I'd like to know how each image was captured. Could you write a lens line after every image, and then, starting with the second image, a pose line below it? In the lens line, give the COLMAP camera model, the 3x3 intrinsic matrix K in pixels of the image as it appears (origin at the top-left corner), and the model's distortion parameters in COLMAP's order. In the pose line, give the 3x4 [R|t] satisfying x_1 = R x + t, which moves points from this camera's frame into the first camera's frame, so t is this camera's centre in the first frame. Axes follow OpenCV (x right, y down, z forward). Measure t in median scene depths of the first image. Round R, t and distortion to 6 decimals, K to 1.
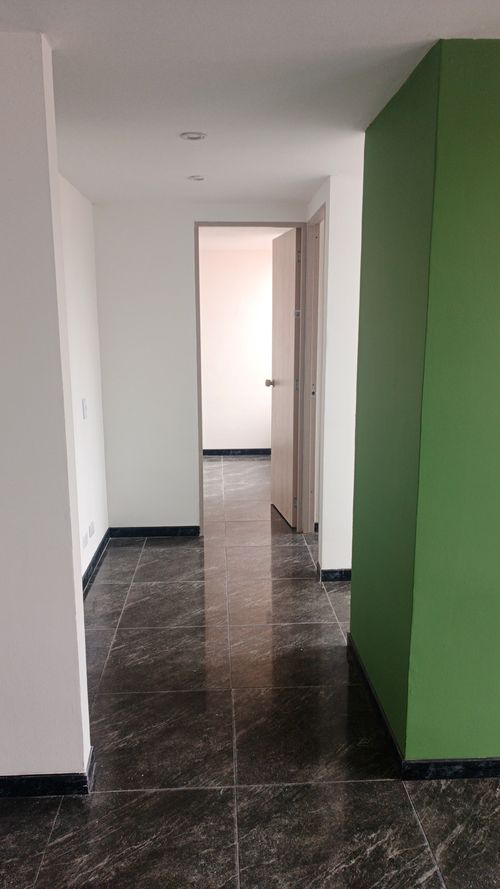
lens RADIAL K [[636.2, 0, 250.0], [0, 636.2, 438.3], [0, 0, 1]] dist [0.000552, -0.003459]
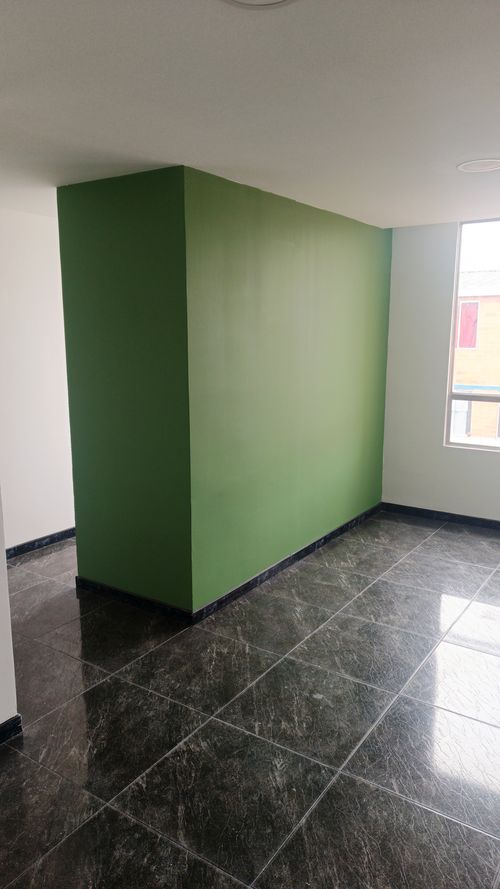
lens RADIAL K [[636.2, 0, 249.2], [0, 636.2, 448.0], [0, 0, 1]] dist [0.000552, -0.003459]
pose [[0.594762, -0.142841, 0.791110, -0.914136], [0.144922, 0.987016, 0.069260, 0.019432], [-0.790731, 0.073456, 0.607741, -0.097944]]
